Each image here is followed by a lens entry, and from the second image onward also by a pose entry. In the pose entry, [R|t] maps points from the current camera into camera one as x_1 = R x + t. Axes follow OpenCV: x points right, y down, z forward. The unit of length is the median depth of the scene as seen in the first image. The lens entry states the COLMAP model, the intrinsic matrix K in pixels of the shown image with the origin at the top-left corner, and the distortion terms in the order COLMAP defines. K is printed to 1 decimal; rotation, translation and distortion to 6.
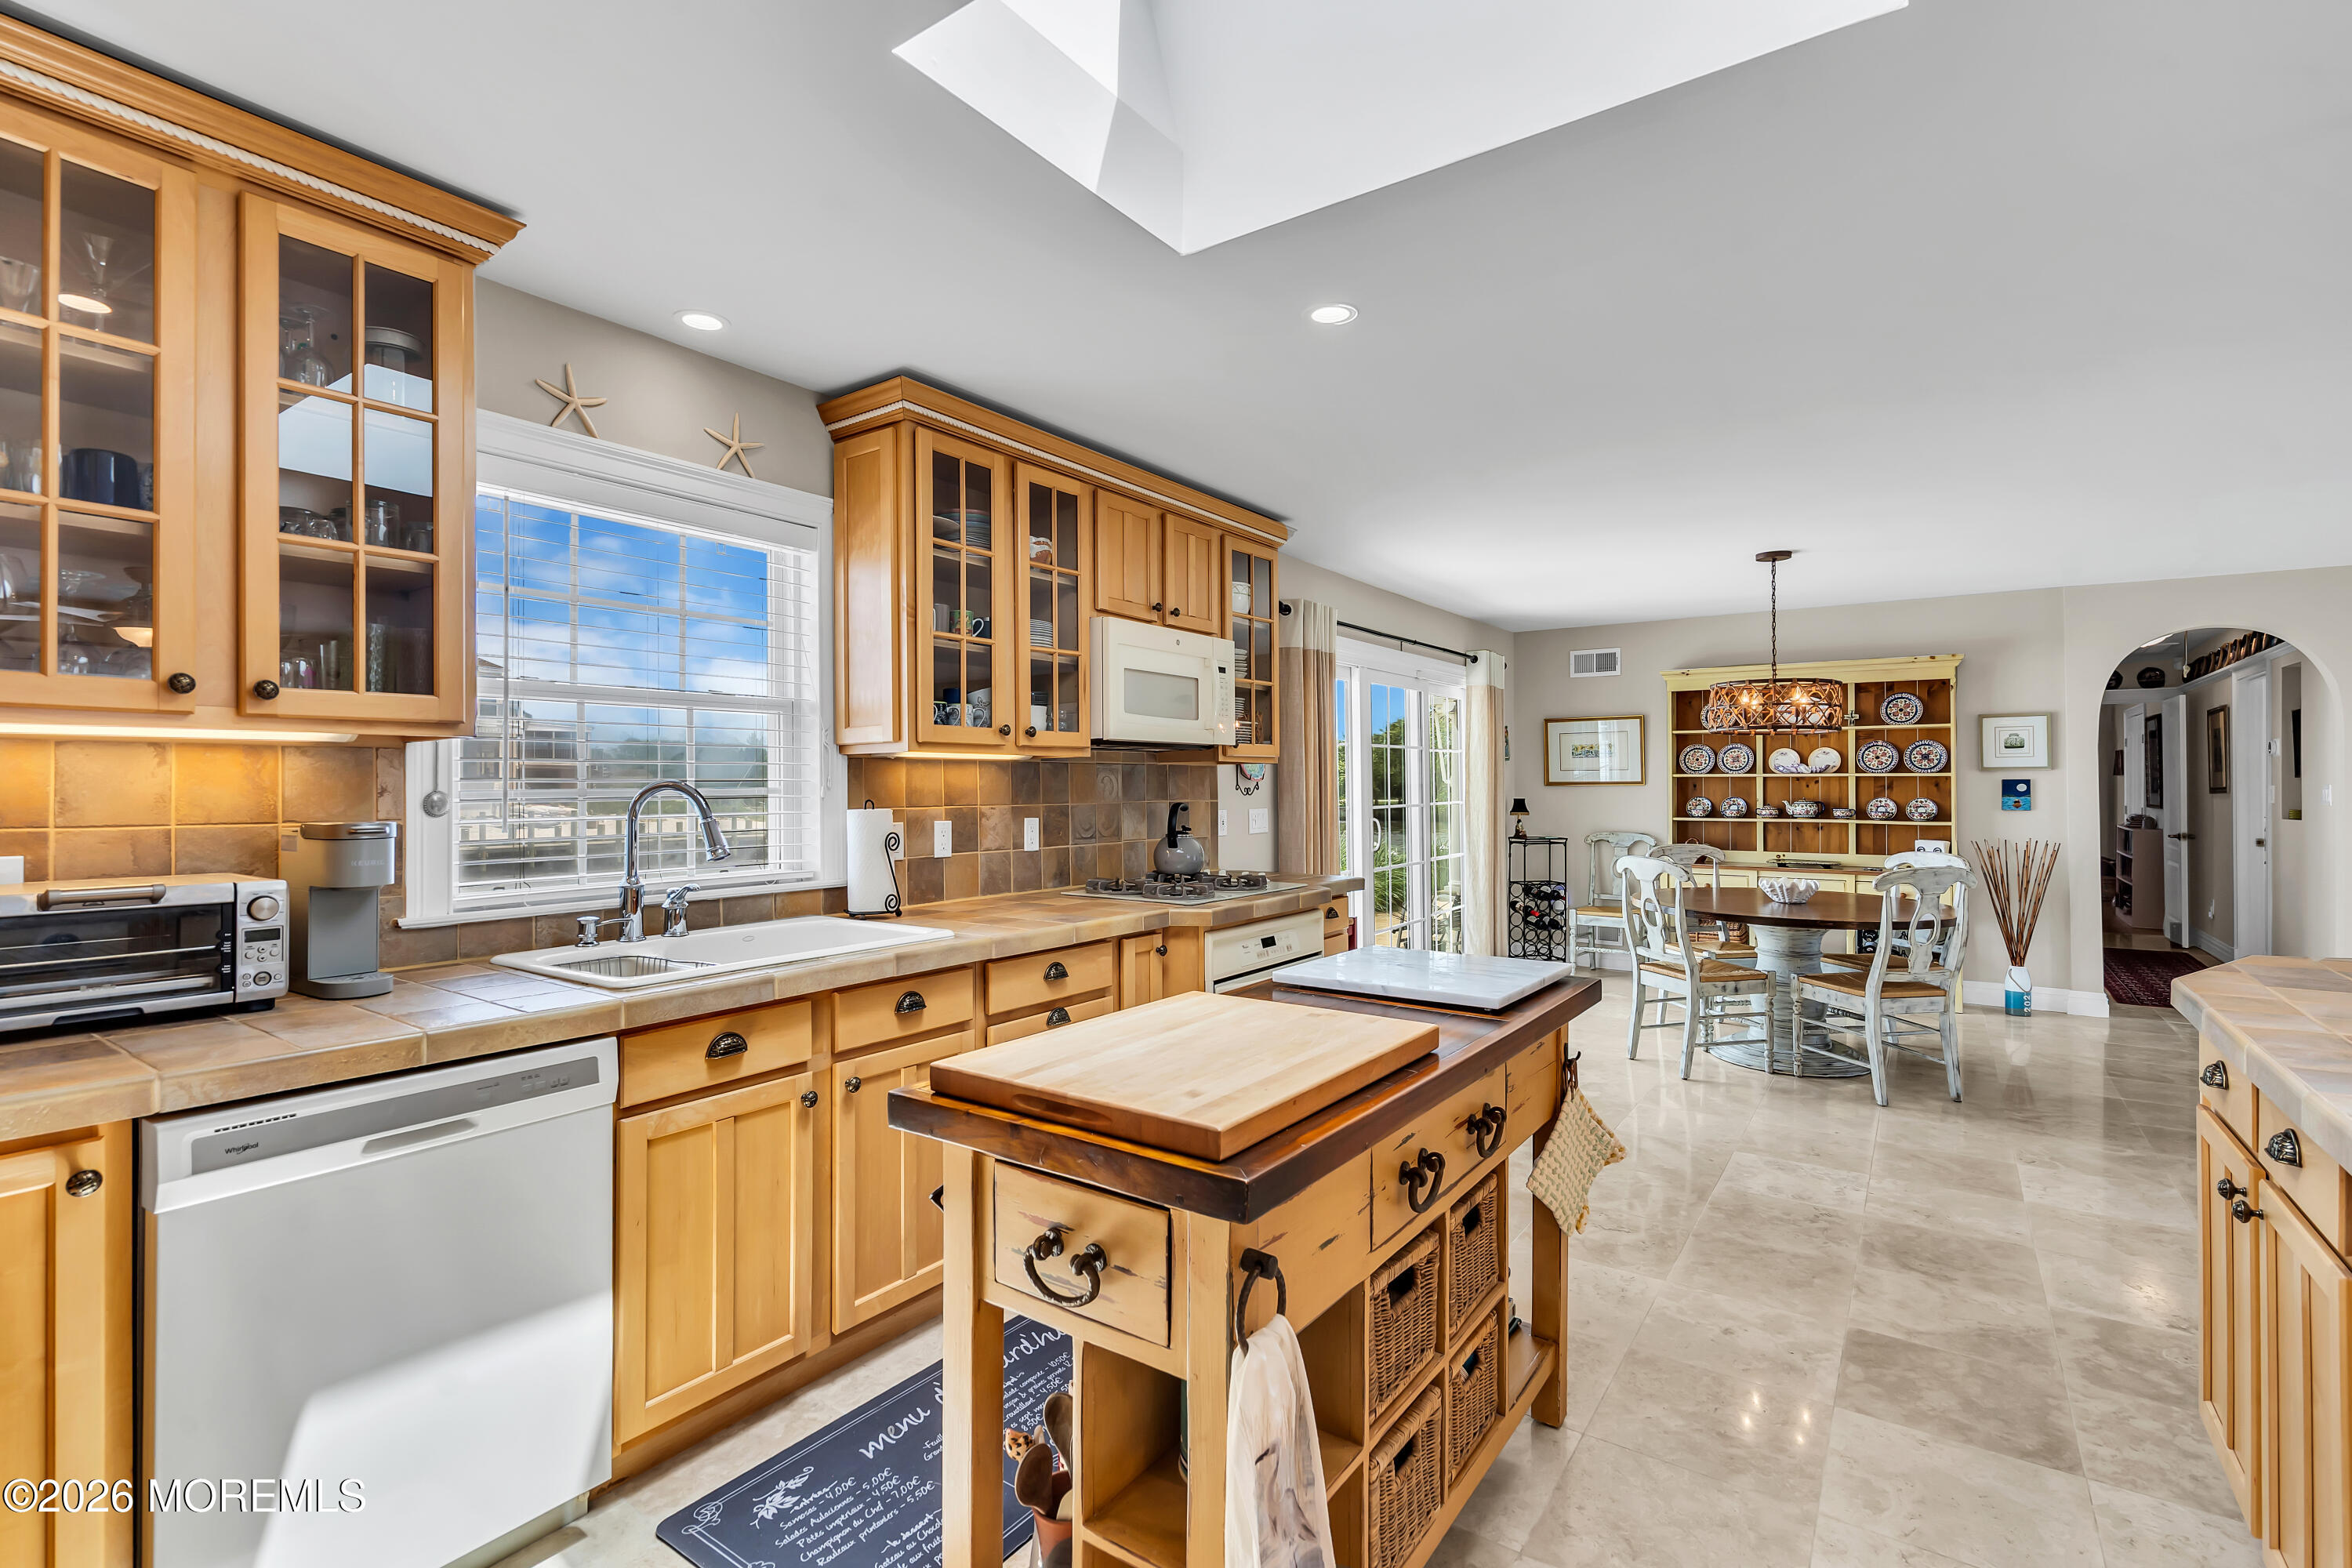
lens RADIAL K [[1067.9, 0, 1177.6], [0, 1067.9, 777.7], [0, 0, 1]] dist [-0.007125, 0.003425]
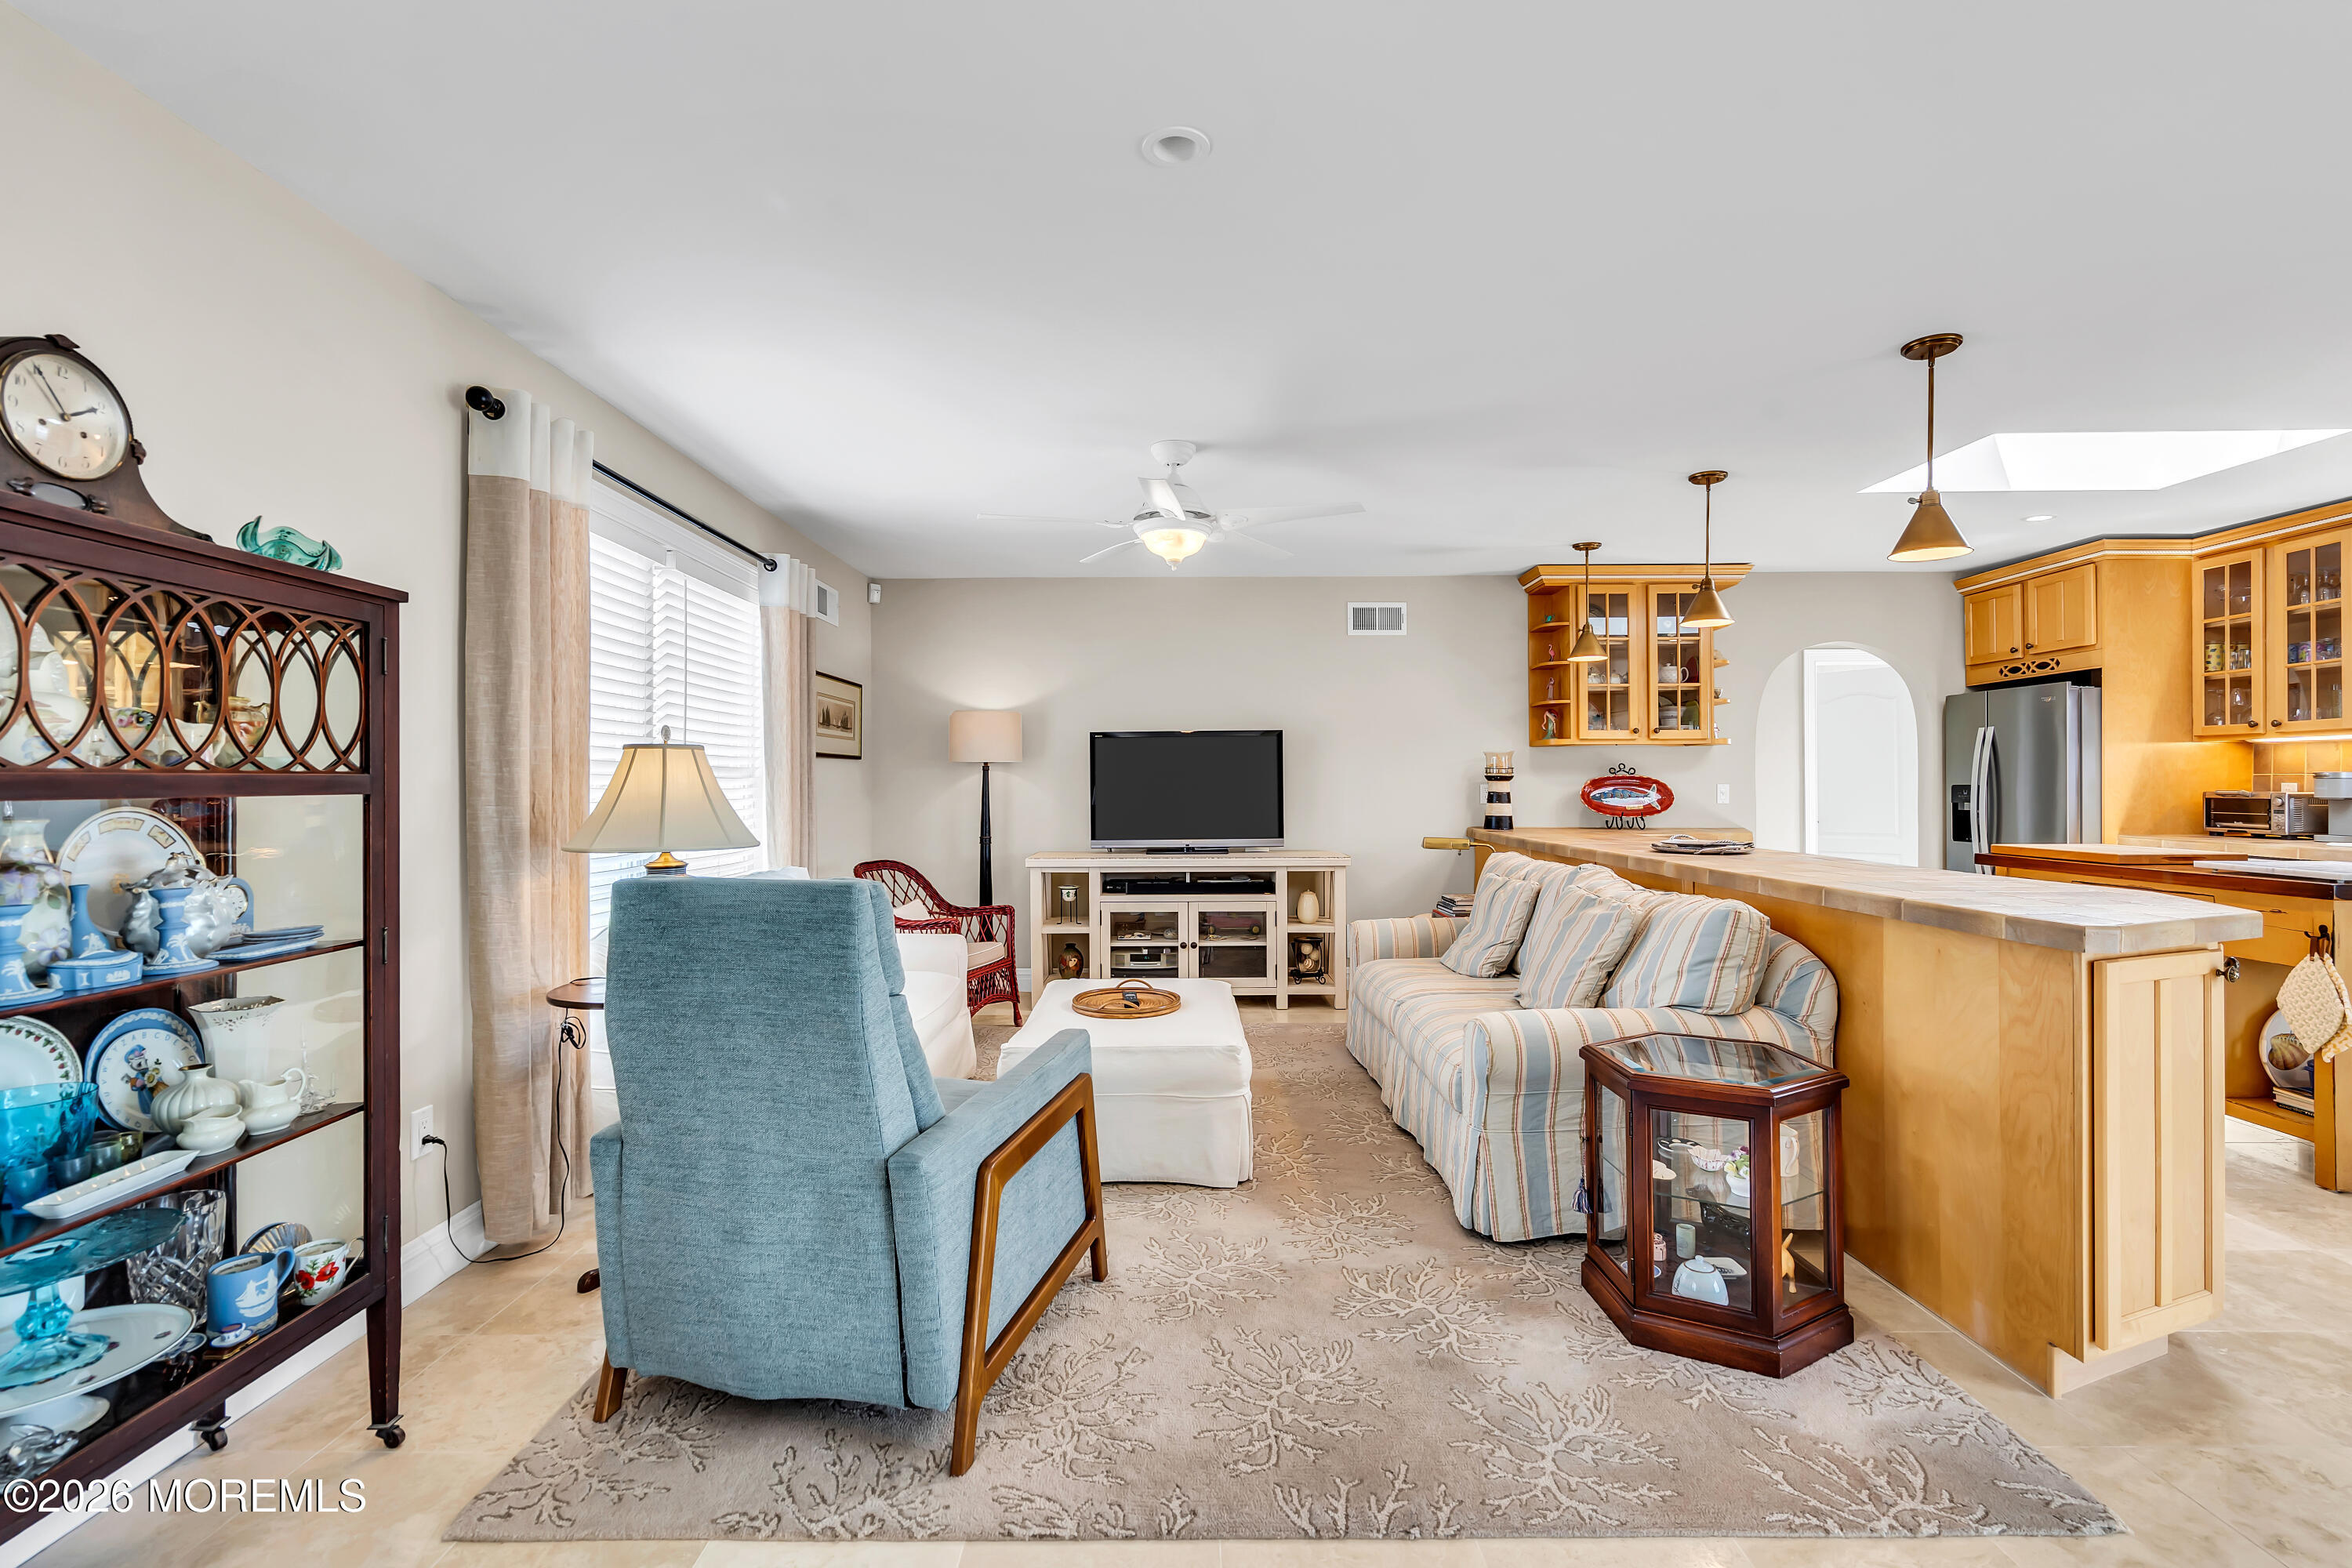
lens RADIAL K [[1067.9, 0, 1178.1], [0, 1067.9, 780.3], [0, 0, 1]] dist [-0.007125, 0.003425]
pose [[-0.818756, -0.000070, -0.574142, 1.393911], [0.005454, 0.999954, -0.007899, 0.032806], [0.574116, -0.009599, -0.818718, 0.734070]]
